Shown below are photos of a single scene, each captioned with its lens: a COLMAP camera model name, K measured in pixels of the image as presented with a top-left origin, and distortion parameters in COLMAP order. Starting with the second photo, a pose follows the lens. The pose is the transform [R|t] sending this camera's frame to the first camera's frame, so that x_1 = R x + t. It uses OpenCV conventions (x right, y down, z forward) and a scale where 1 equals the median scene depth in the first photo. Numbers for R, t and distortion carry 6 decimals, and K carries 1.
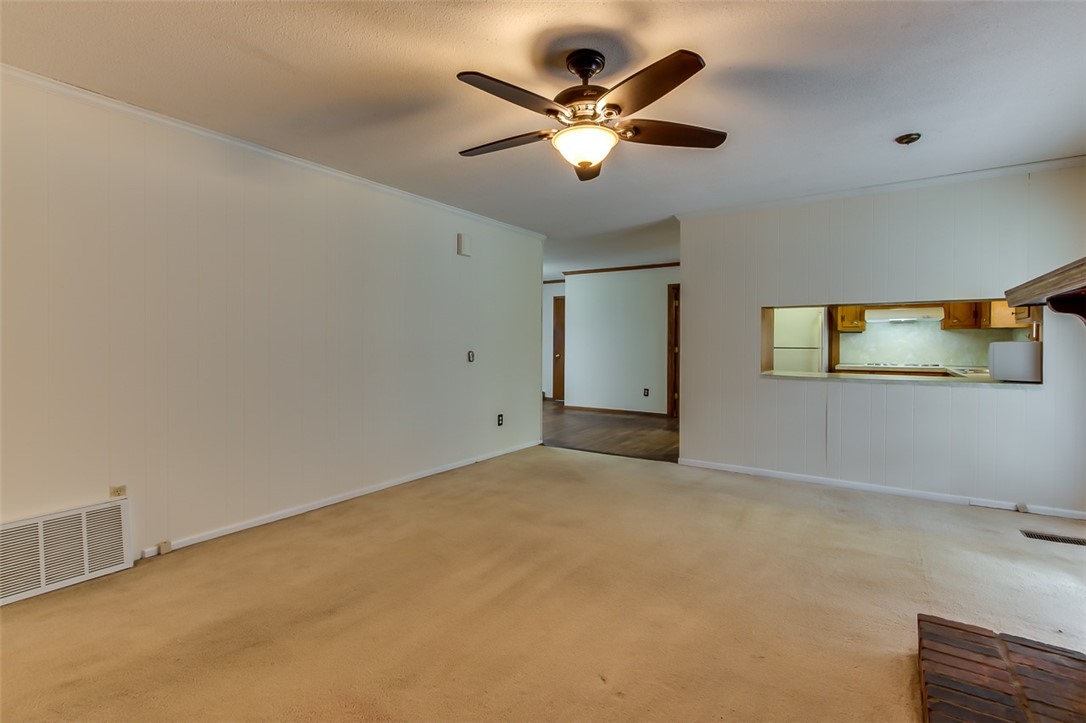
lens RADIAL K [[503.3, 0, 543.0], [0, 503.3, 361.5], [0, 0, 1]] dist [-0.000482, -0.000171]
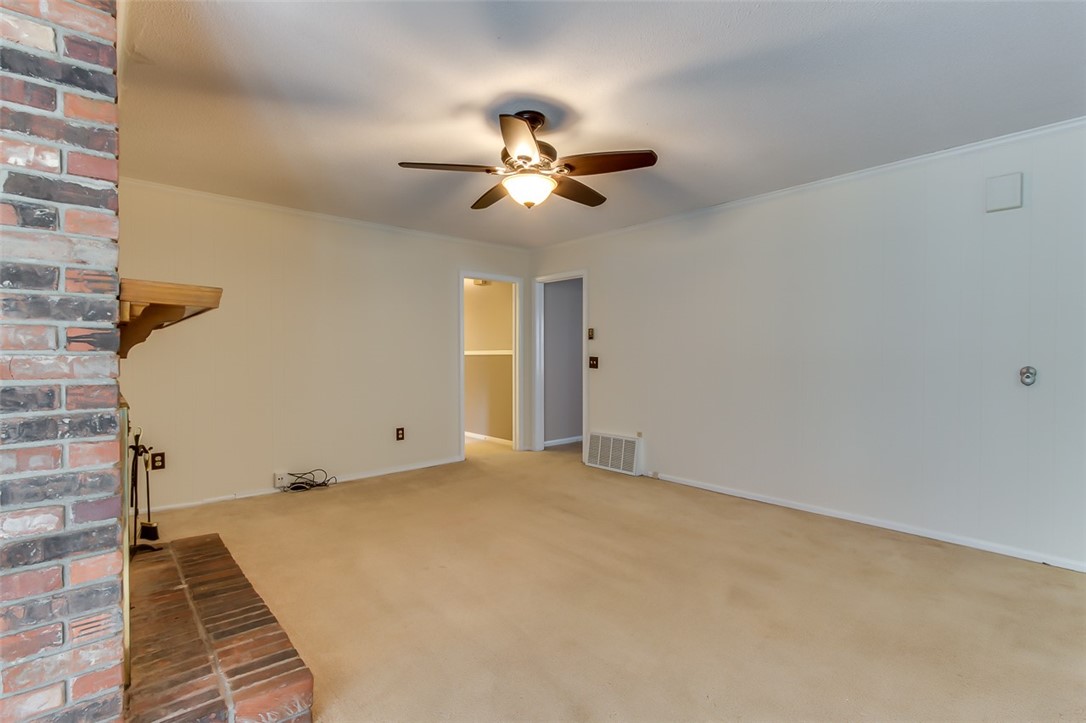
lens RADIAL K [[503.3, 0, 543.0], [0, 503.3, 361.5], [0, 0, 1]] dist [-0.000482, -0.000171]
pose [[-0.246112, 0.006766, -0.969218, 1.015258], [-0.034663, 0.999275, 0.015777, -0.025496], [0.968621, 0.037479, -0.245699, 1.087637]]
